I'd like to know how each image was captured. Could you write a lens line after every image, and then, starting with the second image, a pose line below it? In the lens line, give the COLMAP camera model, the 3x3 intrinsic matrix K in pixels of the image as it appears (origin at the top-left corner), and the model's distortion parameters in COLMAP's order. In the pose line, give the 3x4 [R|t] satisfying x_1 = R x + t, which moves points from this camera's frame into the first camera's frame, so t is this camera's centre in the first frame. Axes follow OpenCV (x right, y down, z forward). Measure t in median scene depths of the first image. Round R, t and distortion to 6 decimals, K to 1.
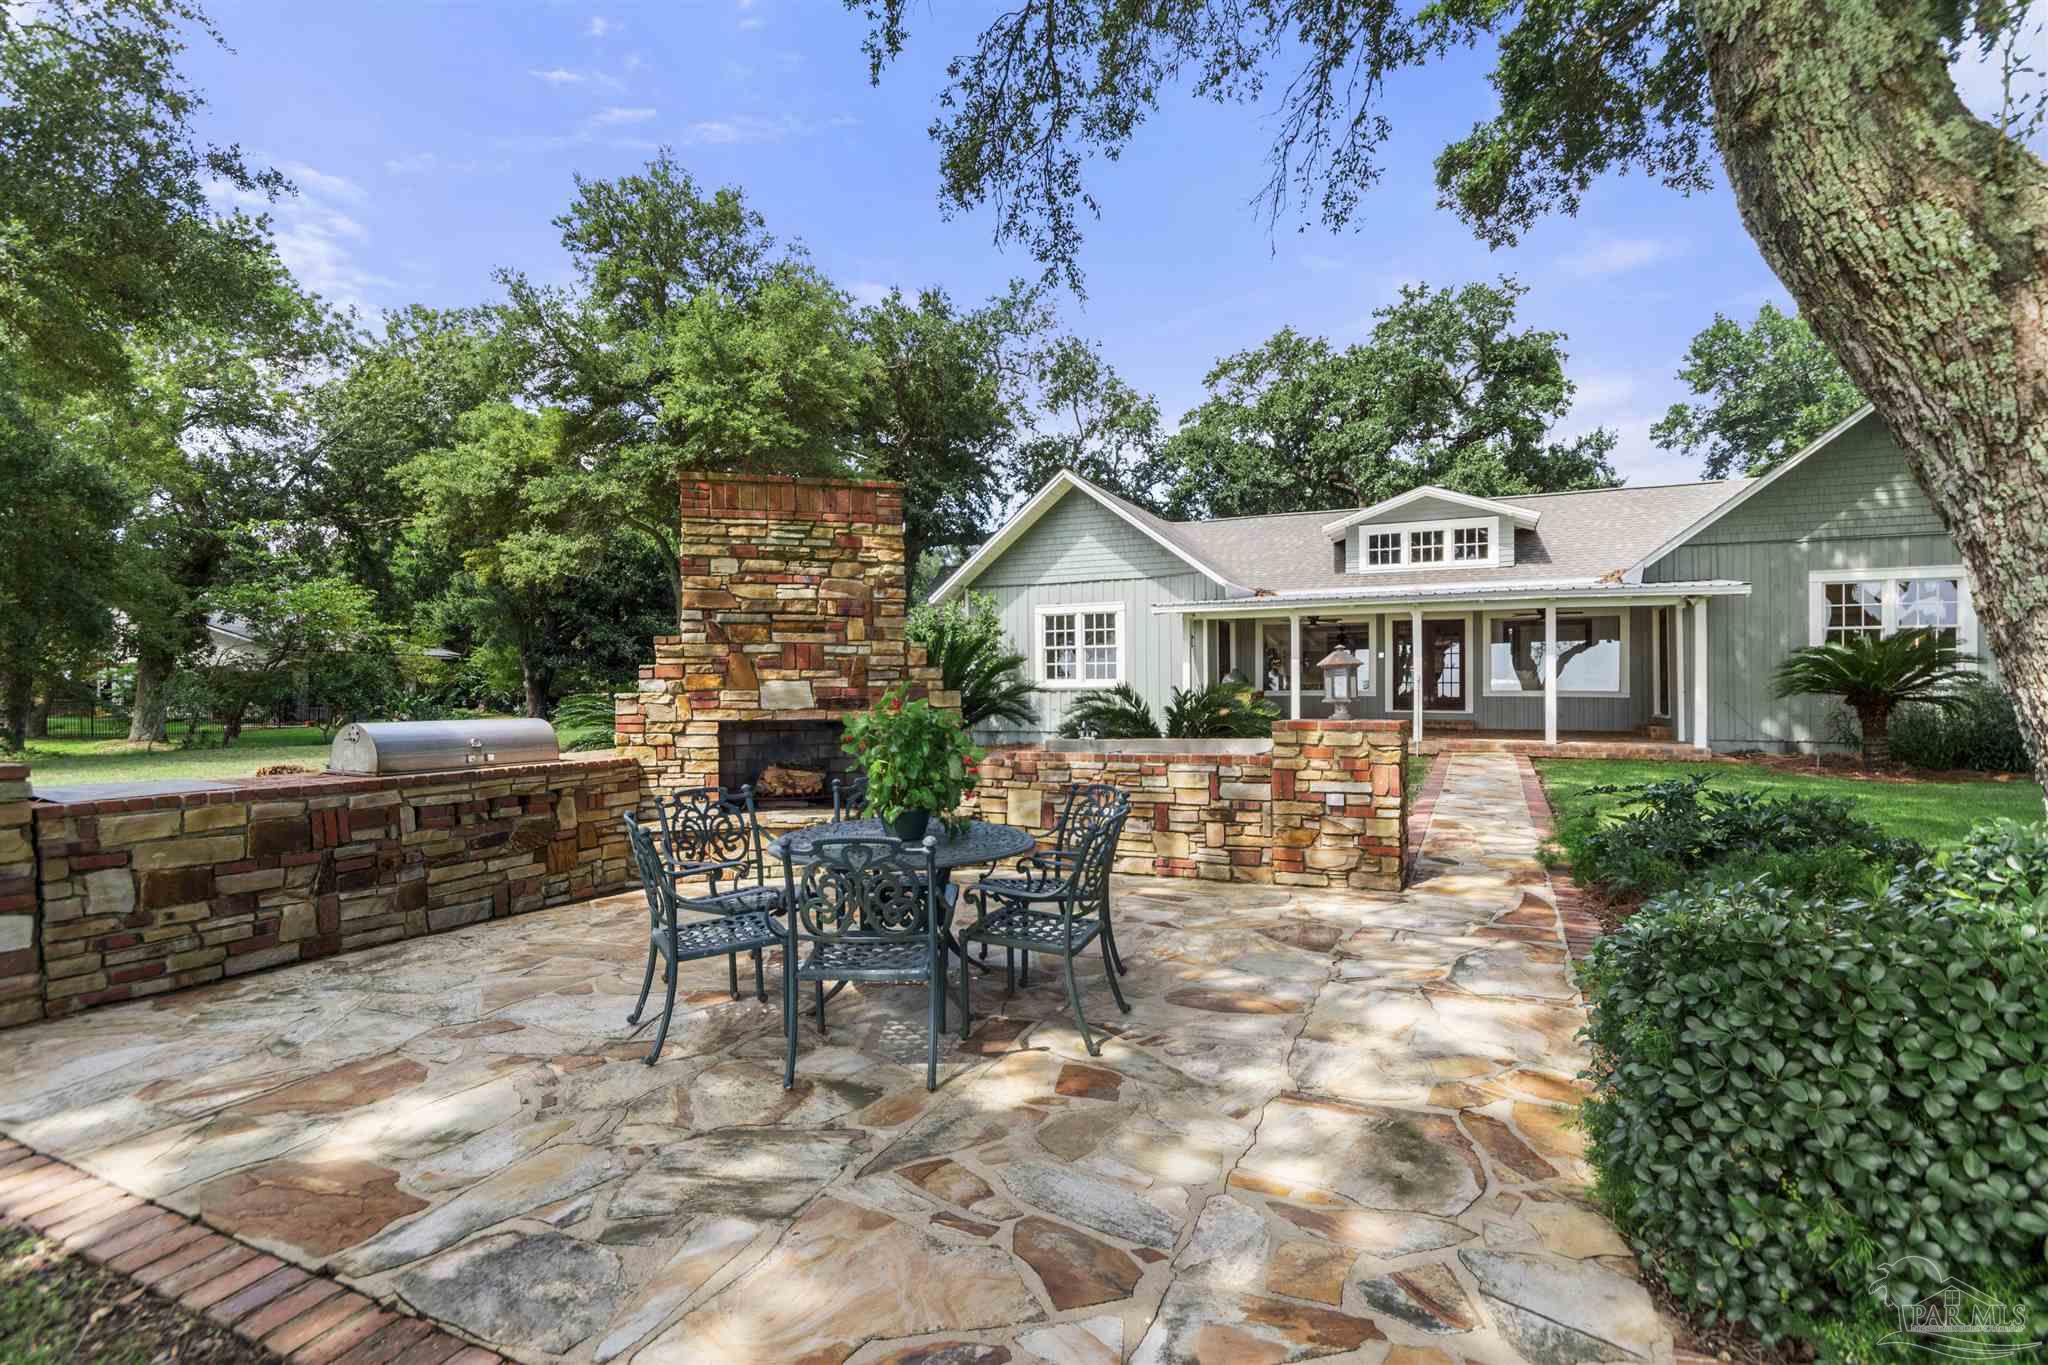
lens RADIAL K [[992.1, 0, 1020.0], [0, 992.1, 689.1], [0, 0, 1]] dist [0.000949, 0.000210]
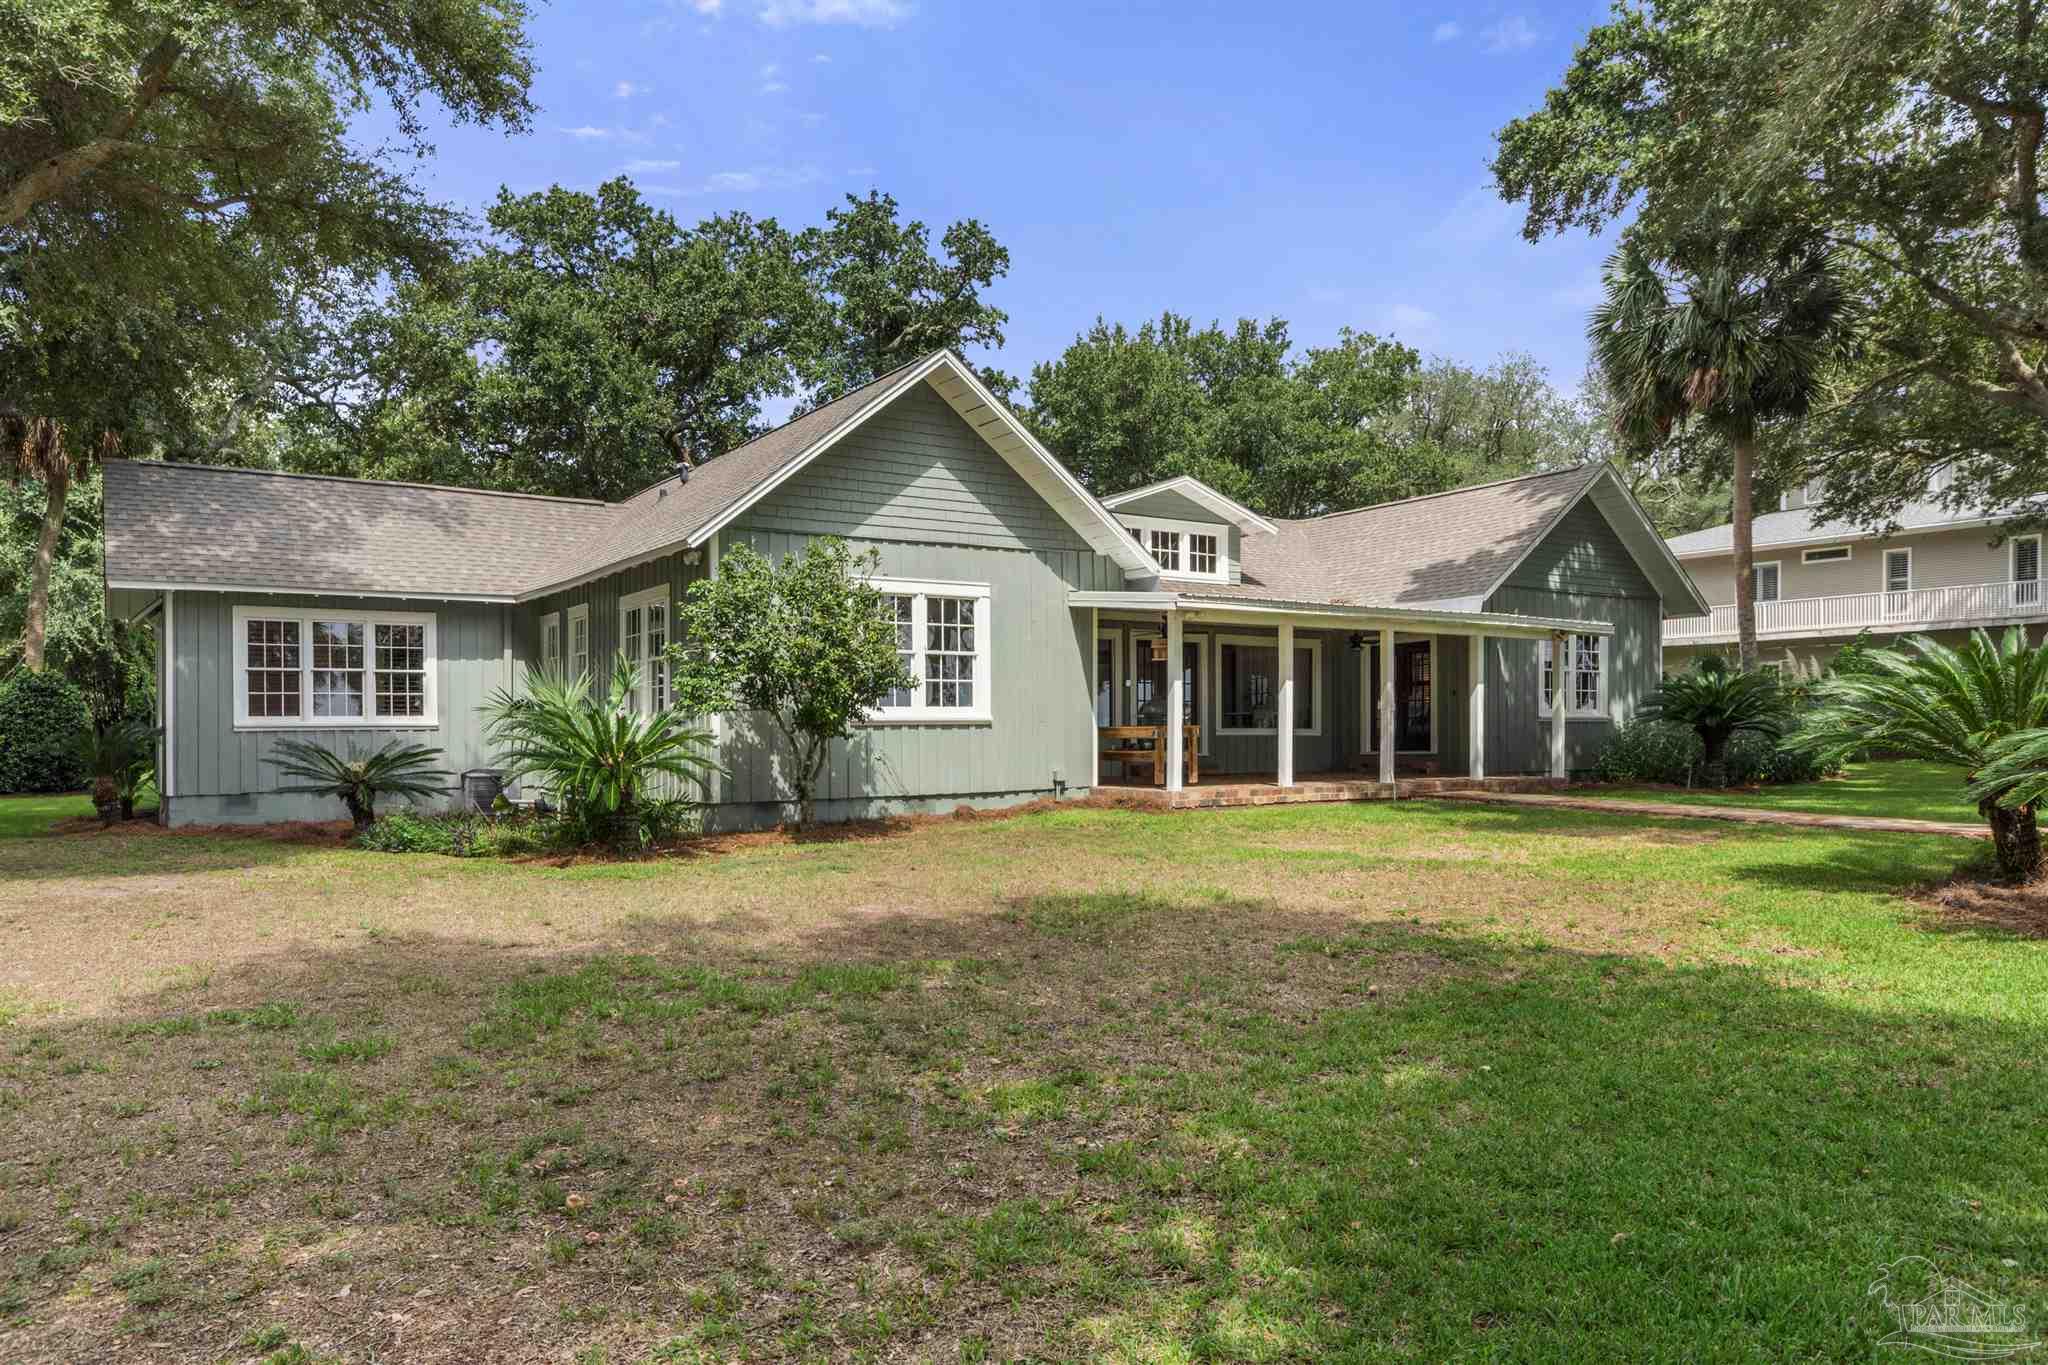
lens RADIAL K [[1368.6, 0, 1015.4], [0, 1368.6, 734.4], [0, 0, 1]] dist [0.000298, 0.007698]
pose [[0.517526, 0.000441, 0.855667, -0.595137], [0.010155, 0.999926, -0.006657, 0.012458], [-0.855607, 0.012134, 0.517484, 0.514653]]
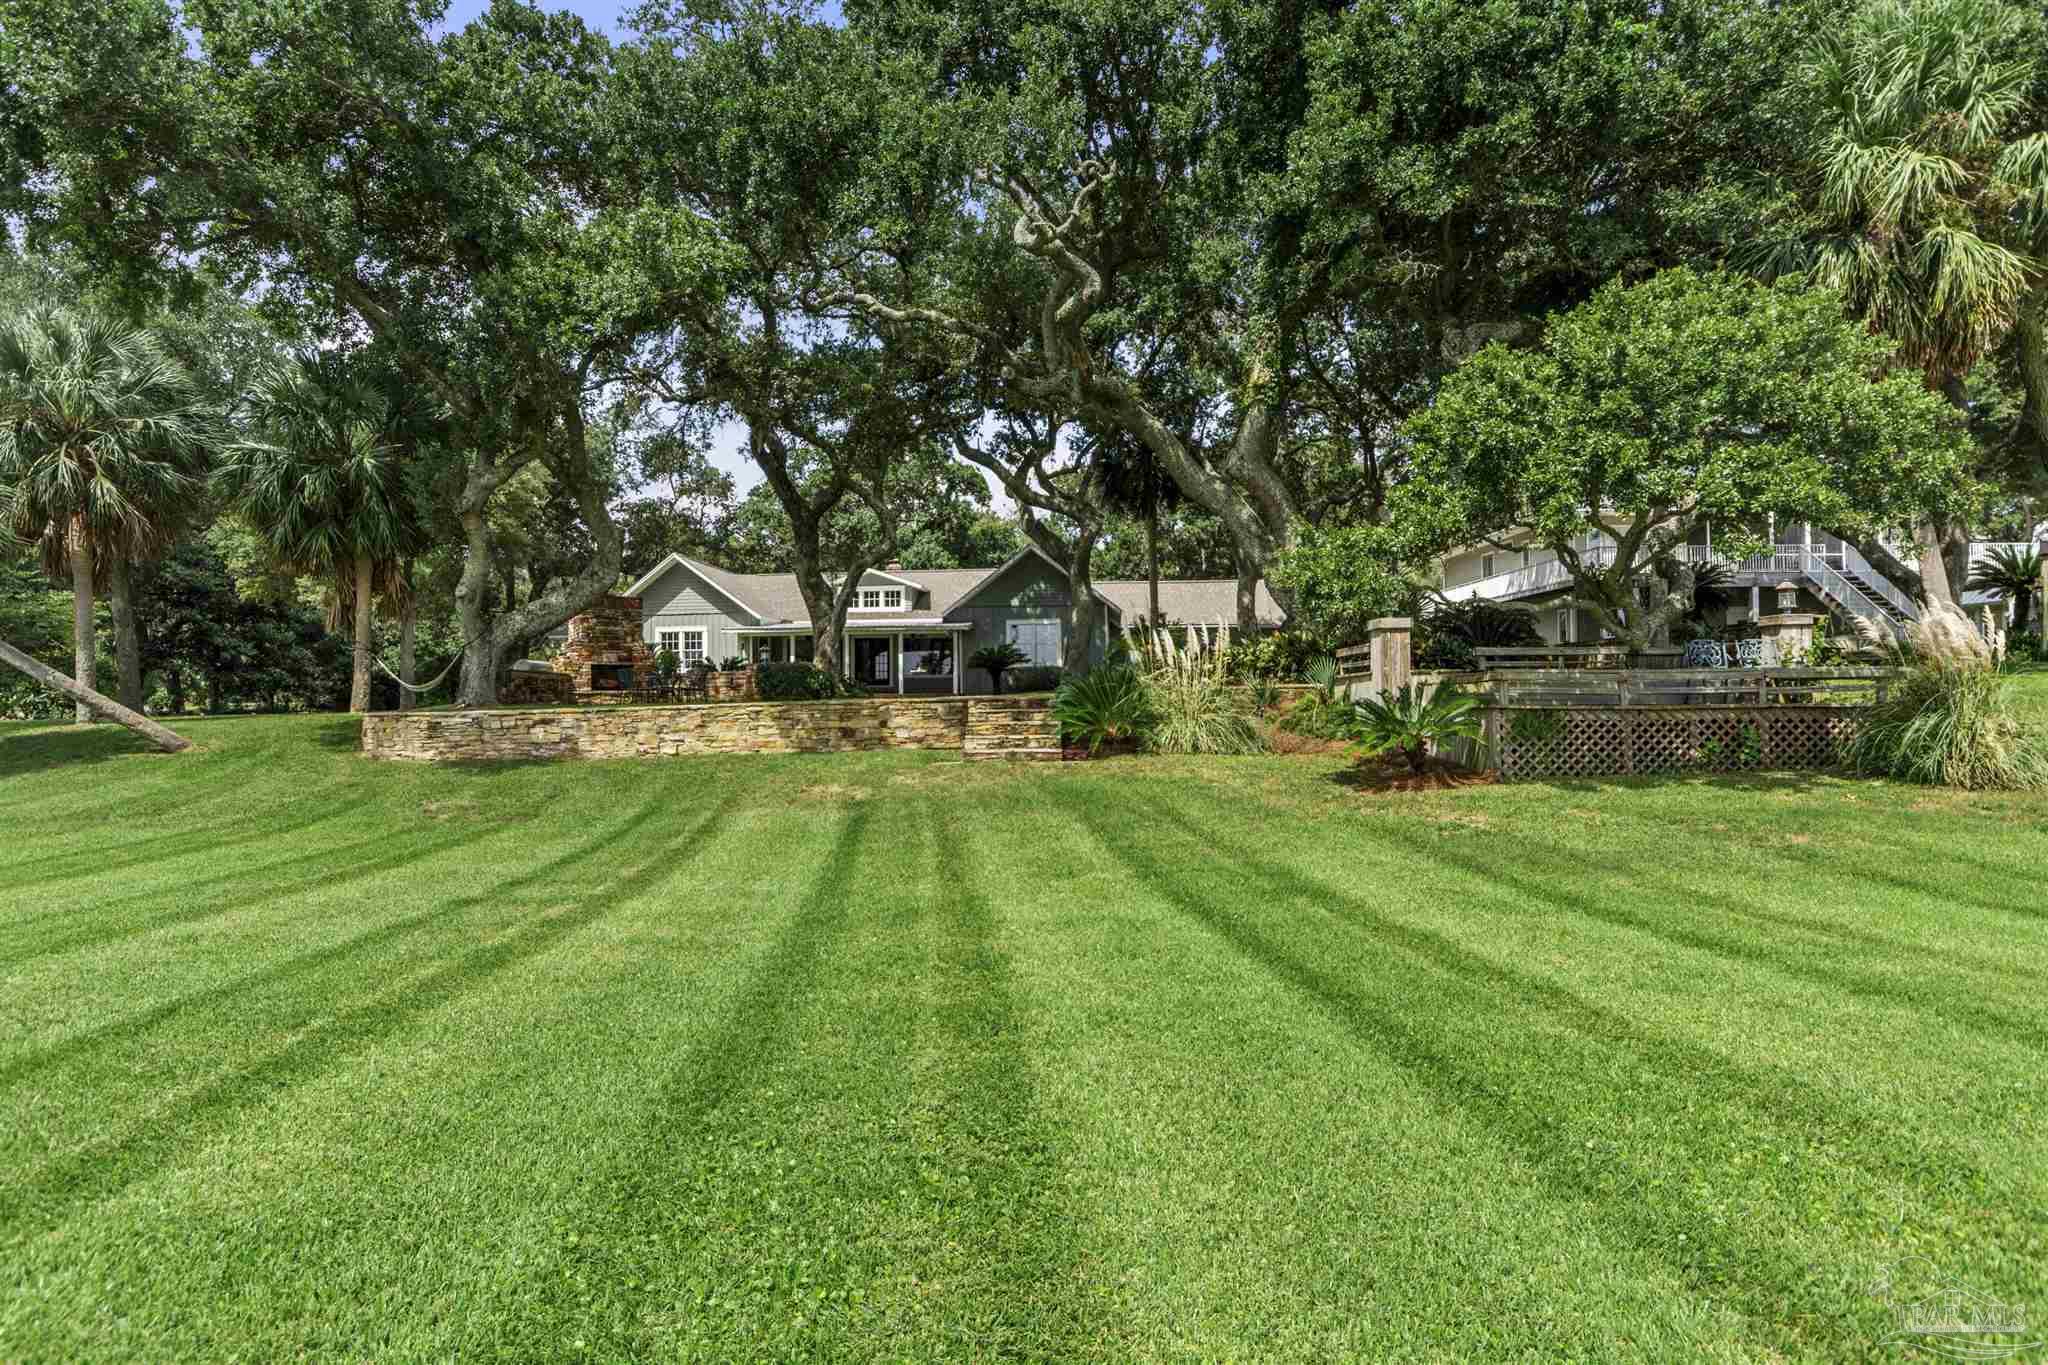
lens RADIAL K [[1264.6, 0, 1024.0], [0, 1264.6, 682.5], [0, 0, 1]] dist [0.004316, 0.000978]
pose [[0.939474, 0.001870, 0.342616, -0.137958], [0.008506, 0.999550, -0.028781, 0.084135], [-0.342516, 0.029953, 0.939035, -1.319142]]
